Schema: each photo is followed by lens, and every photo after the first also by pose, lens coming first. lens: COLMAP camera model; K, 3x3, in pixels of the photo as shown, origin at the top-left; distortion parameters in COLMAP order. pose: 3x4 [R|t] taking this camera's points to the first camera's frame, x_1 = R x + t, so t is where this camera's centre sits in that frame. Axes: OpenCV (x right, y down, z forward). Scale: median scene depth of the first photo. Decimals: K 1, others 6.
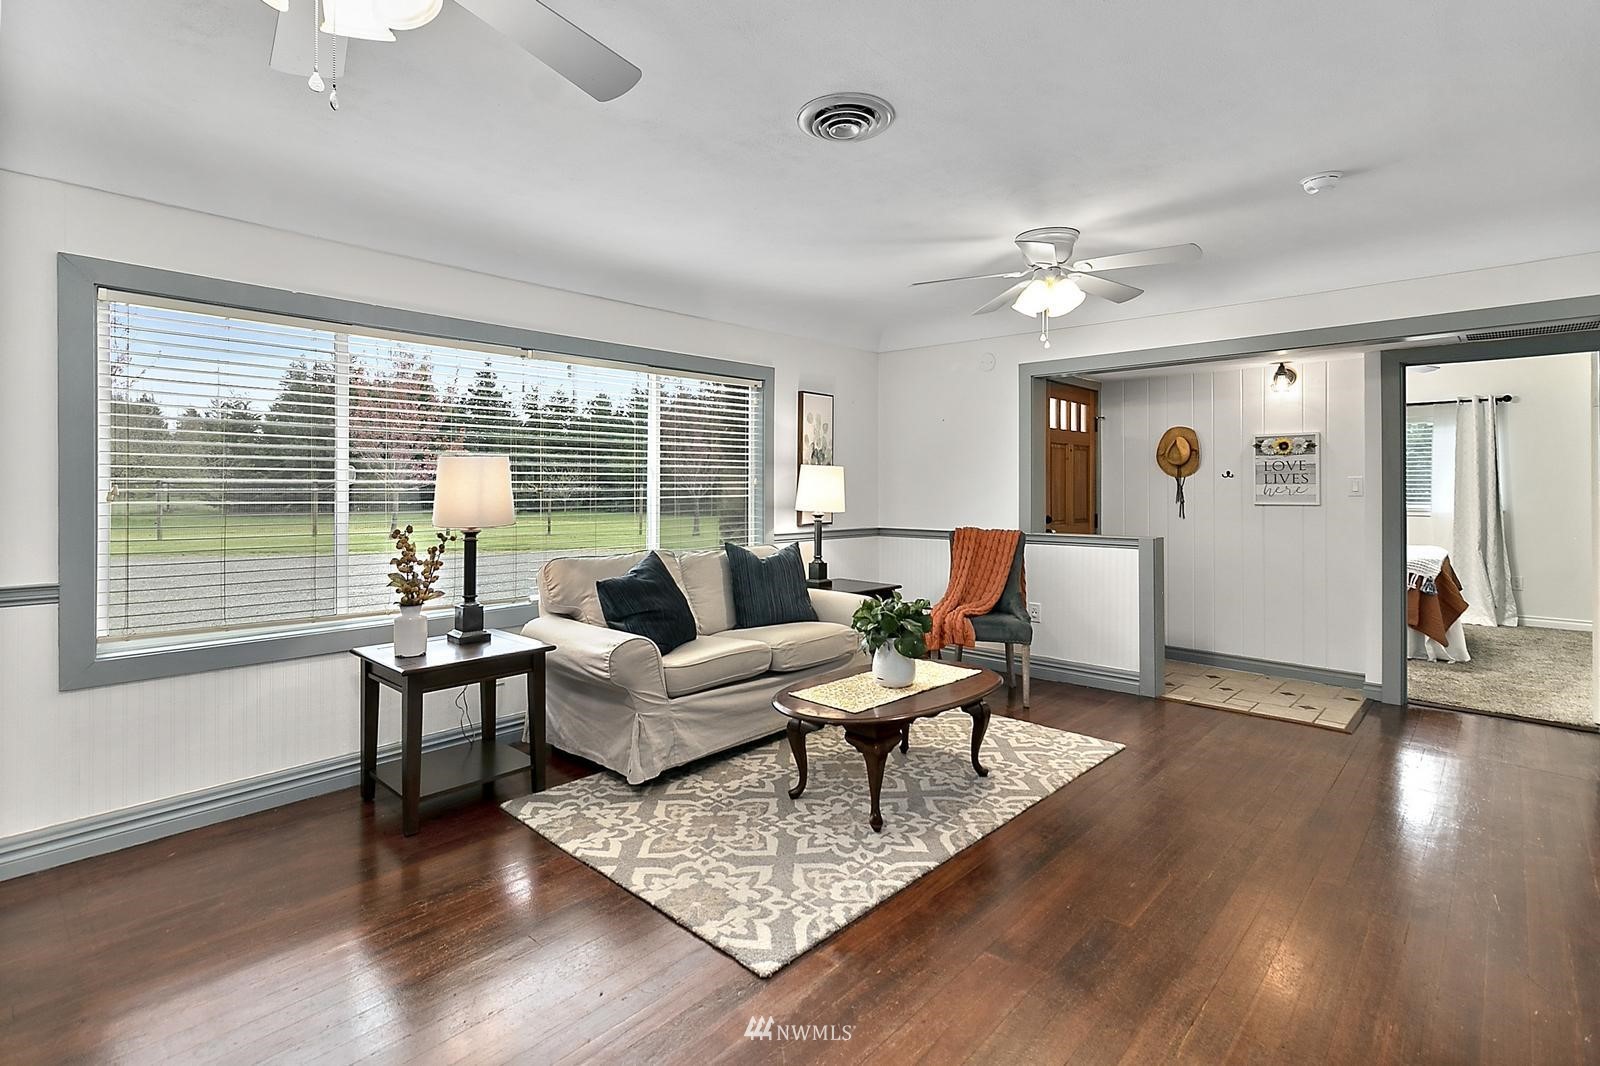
lens RADIAL K [[756.1, 0, 802.4], [0, 756.1, 480.4], [0, 0, 1]] dist [0.001908, 0.000212]
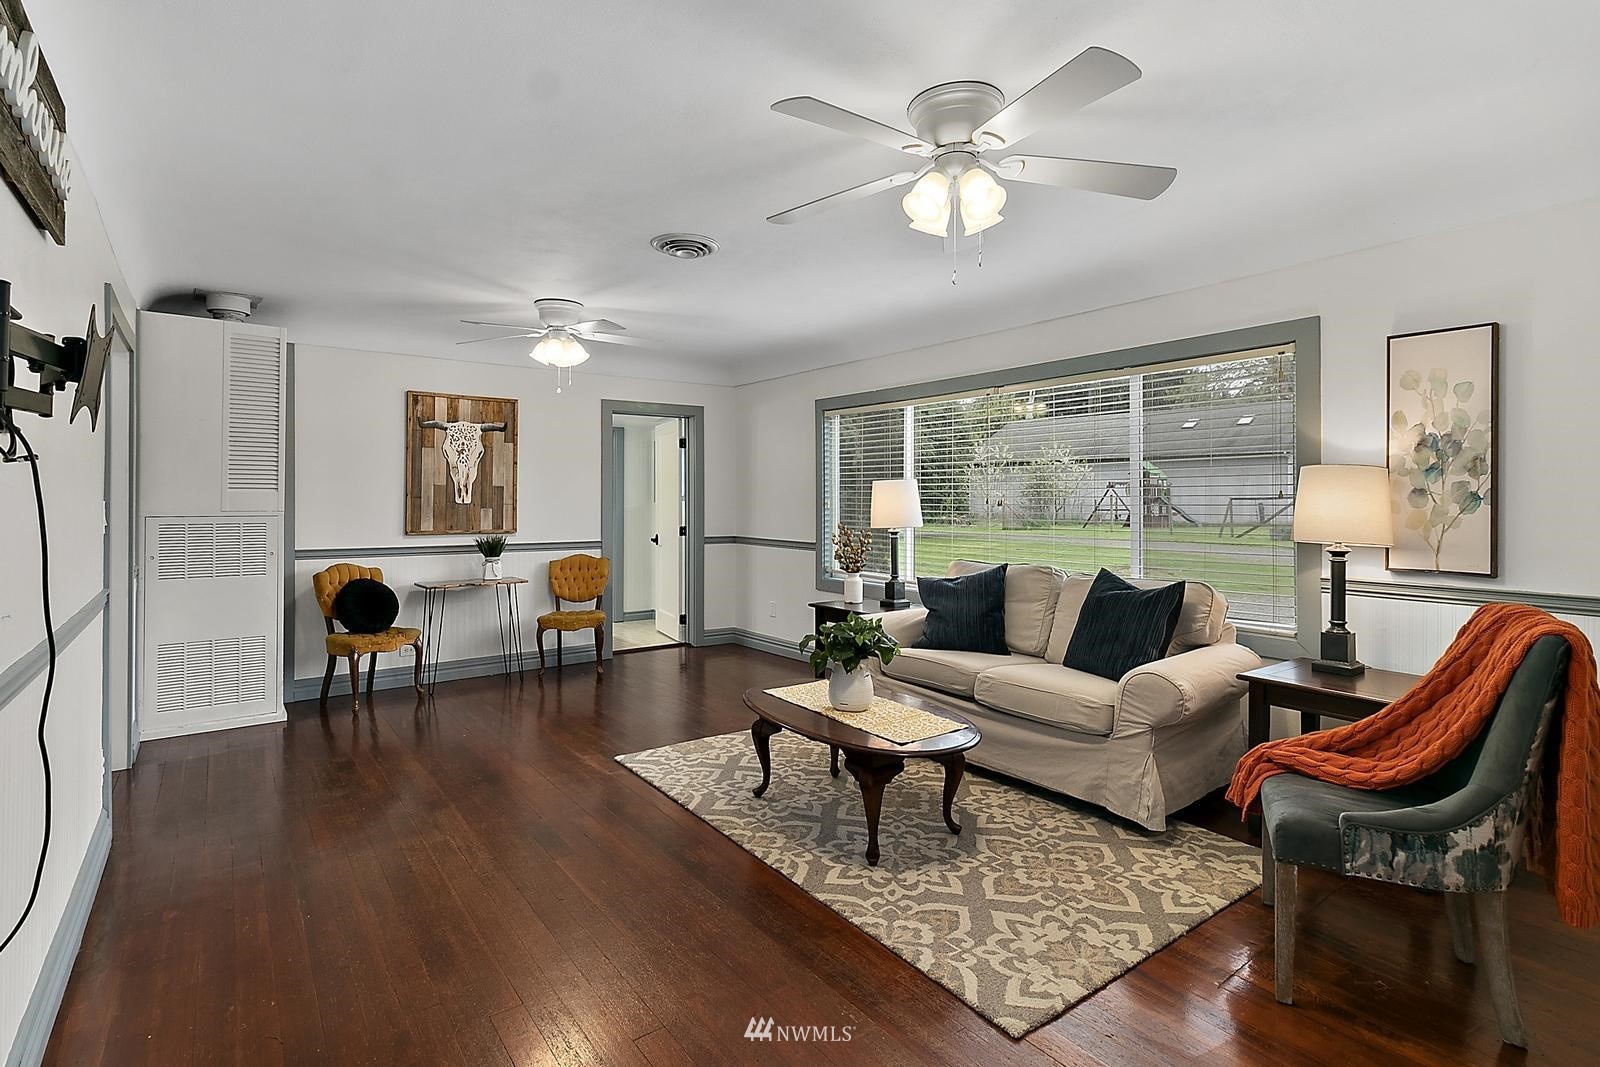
lens RADIAL K [[775.4, 0, 800.0], [0, 775.4, 533.5], [0, 0, 1]] dist [-0.000742, -0.000149]
pose [[-0.172995, 0.048792, -0.983713, 1.315940], [0.009287, 0.998809, 0.047908, -0.002364], [0.984879, -0.000848, -0.173242, 1.338200]]
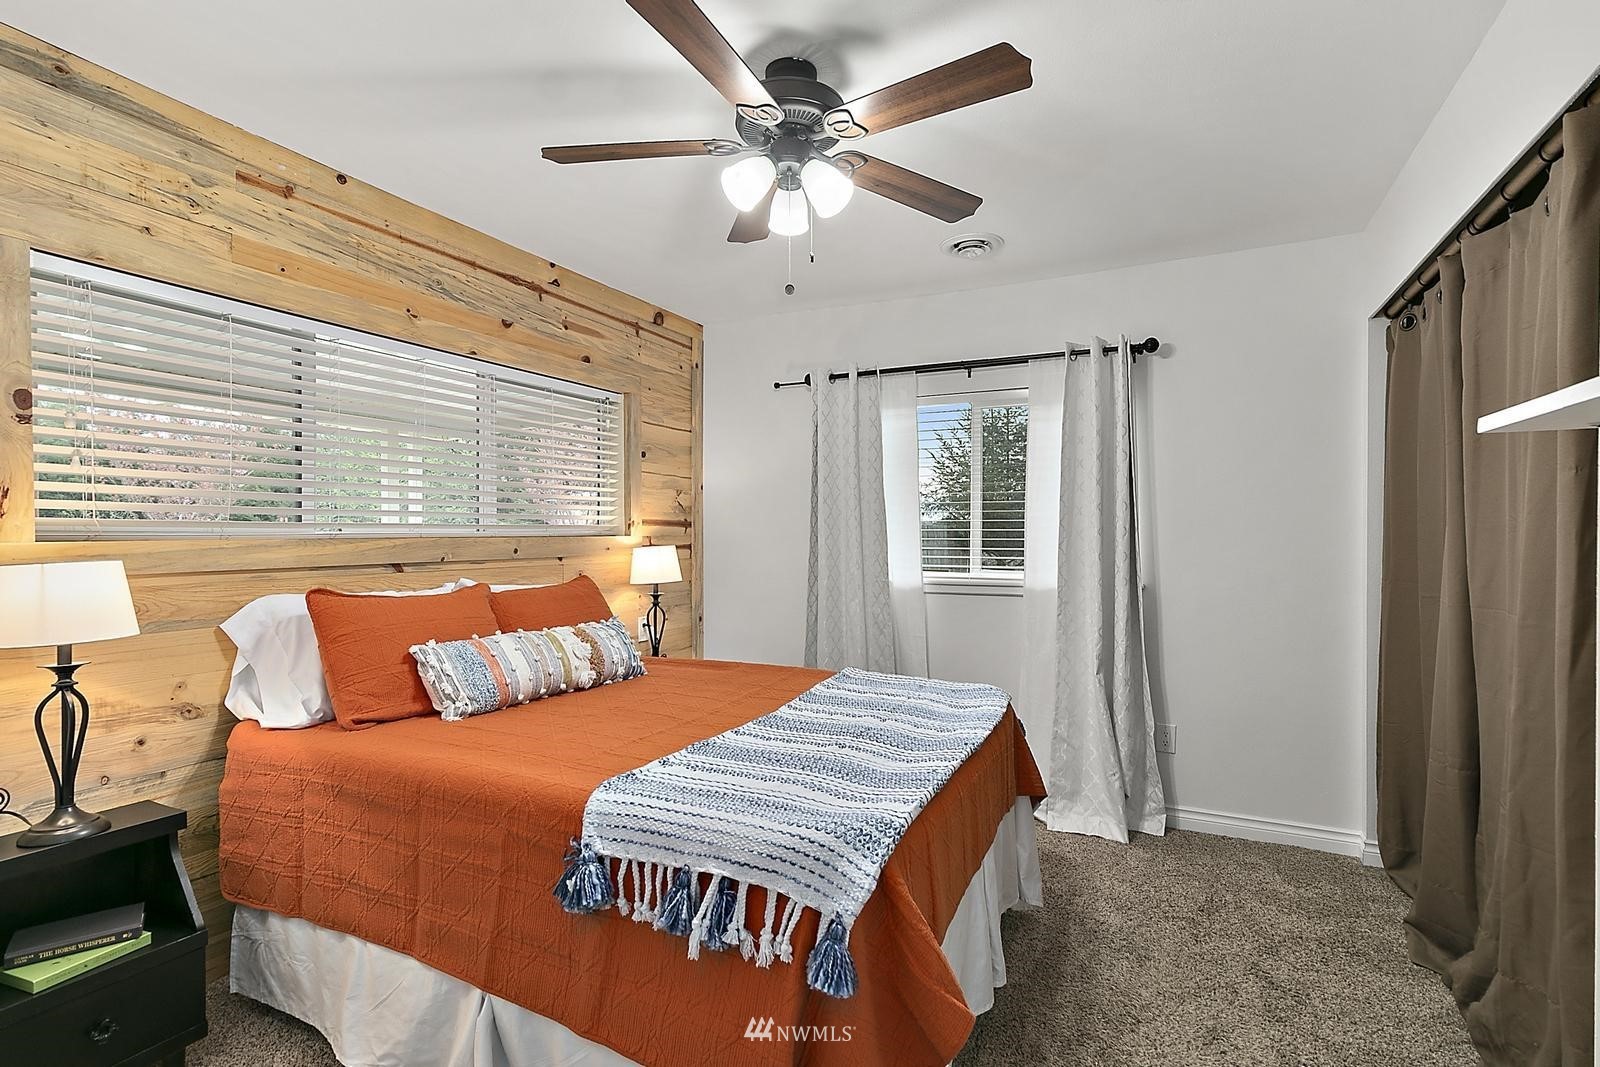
lens RADIAL K [[775.4, 0, 800.0], [0, 775.4, 533.5], [0, 0, 1]] dist [-0.000742, -0.000149]
pose [[0.956034, 0.004036, 0.293227, 0.244823], [-0.005460, 0.999977, 0.004037, 0.002665], [-0.293204, -0.005460, 0.956034, 0.254093]]
